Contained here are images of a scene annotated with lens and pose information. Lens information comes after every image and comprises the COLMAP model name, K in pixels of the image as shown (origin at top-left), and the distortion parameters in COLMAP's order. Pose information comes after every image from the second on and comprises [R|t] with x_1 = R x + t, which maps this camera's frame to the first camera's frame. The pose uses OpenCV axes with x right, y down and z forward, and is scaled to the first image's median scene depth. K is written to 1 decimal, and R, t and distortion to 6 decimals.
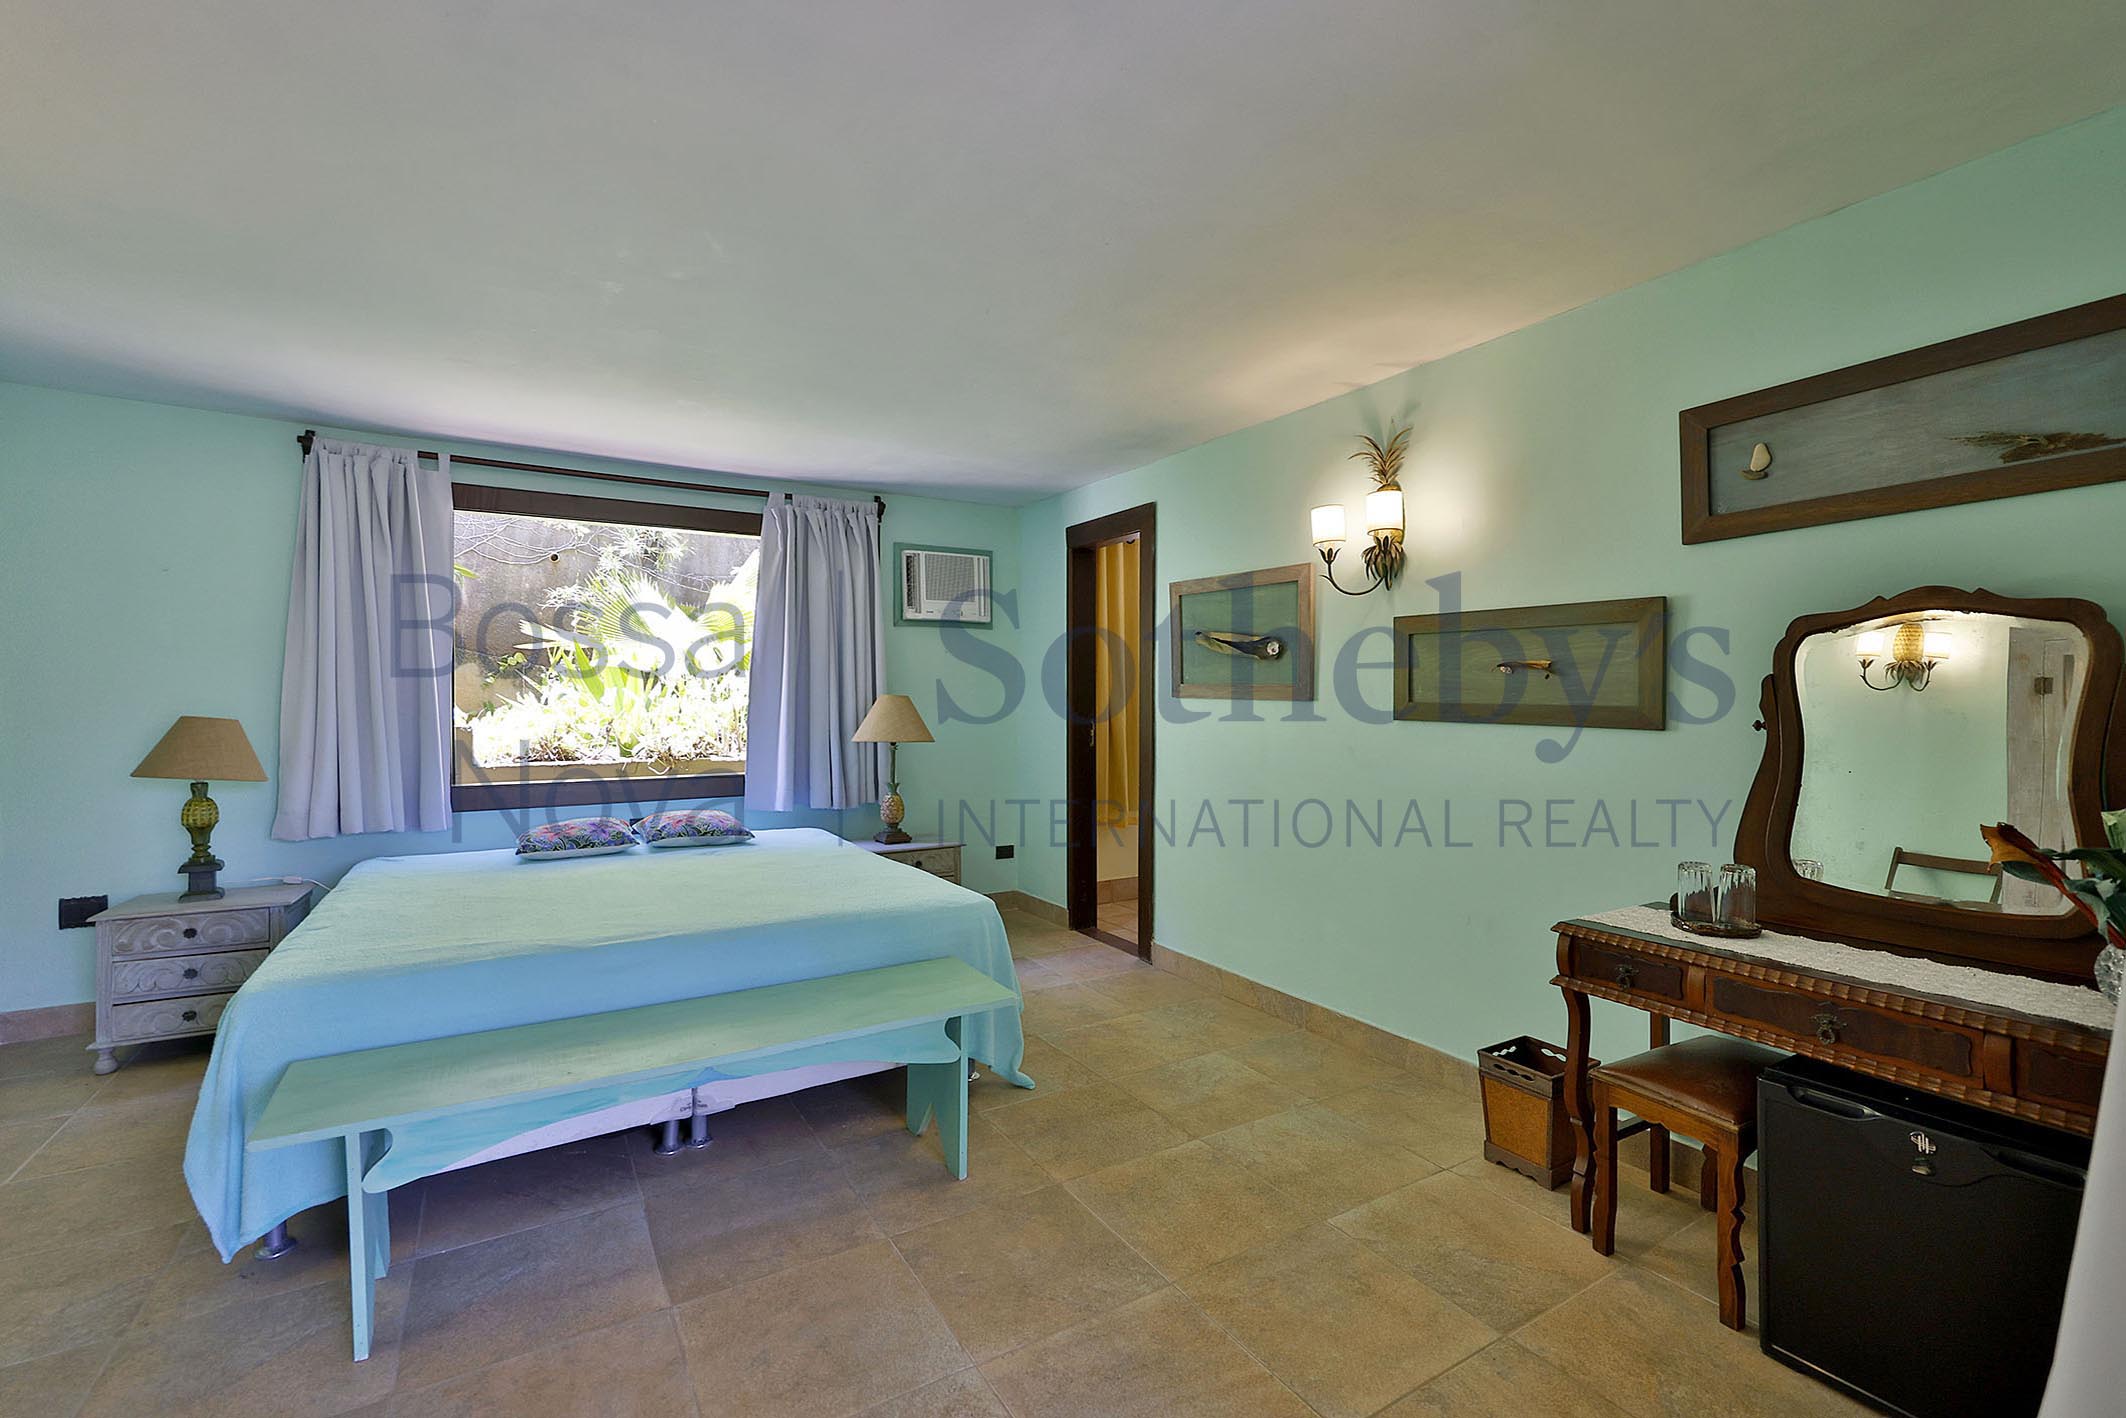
lens RADIAL K [[903.8, 0, 1058.8], [0, 903.8, 704.6], [0, 0, 1]] dist [-0.001786, 0.000373]
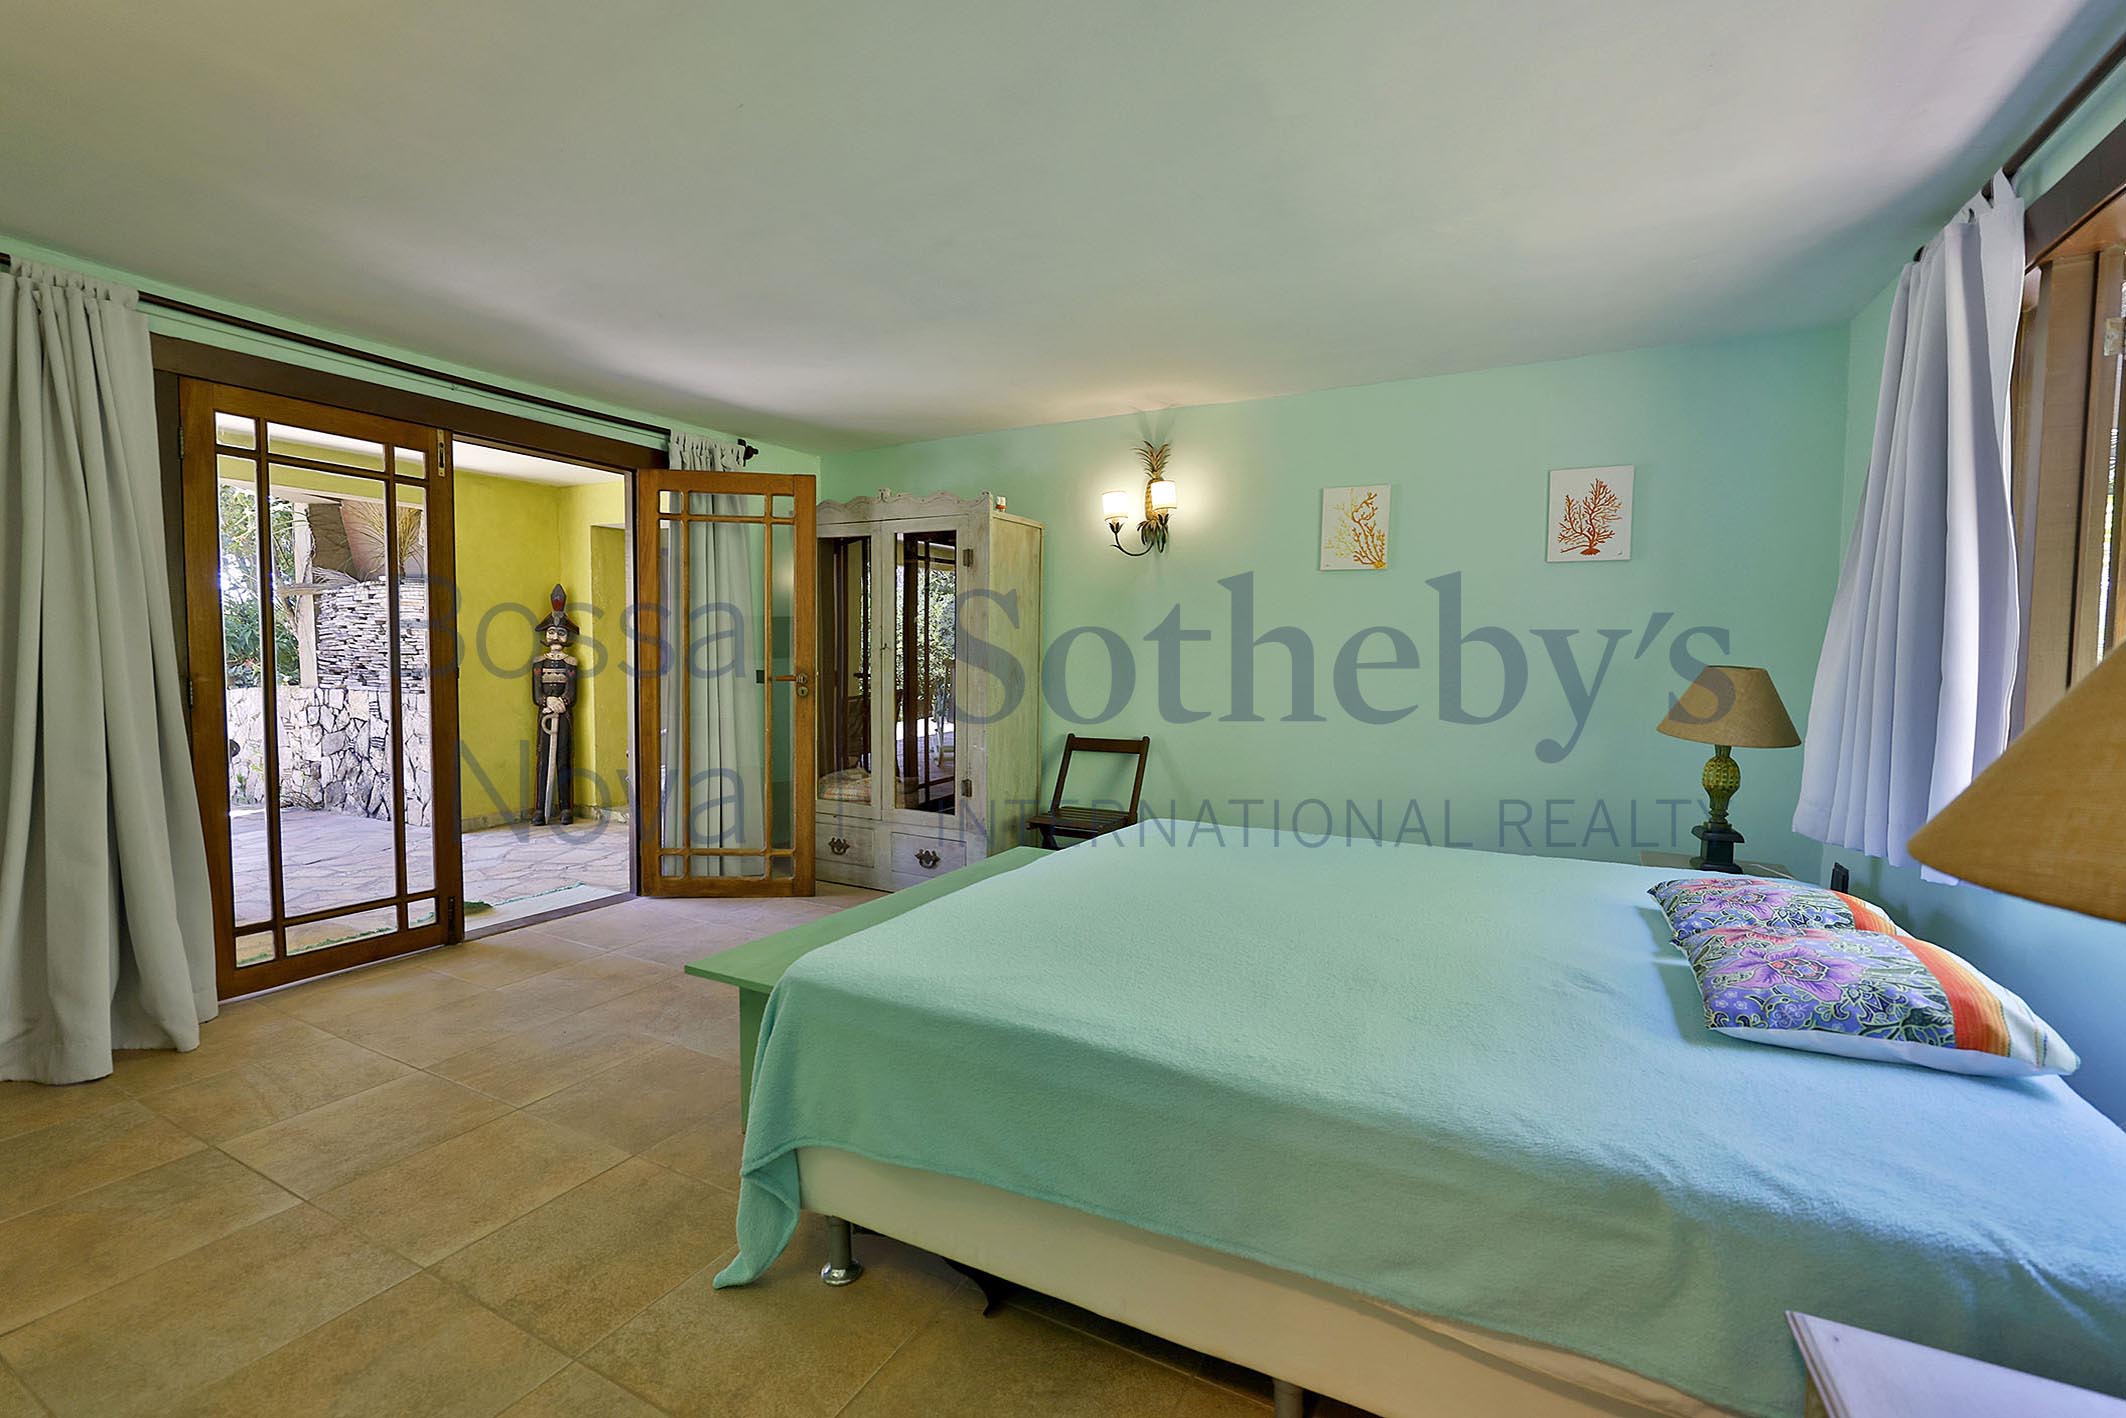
lens RADIAL K [[903.8, 0, 1058.8], [0, 903.8, 704.6], [0, 0, 1]] dist [-0.001786, 0.000373]
pose [[-0.860090, 0.016495, -0.509876, 0.086136], [-0.015133, 0.998212, 0.057821, 0.008397], [0.509918, 0.057447, -0.858303, 1.874920]]
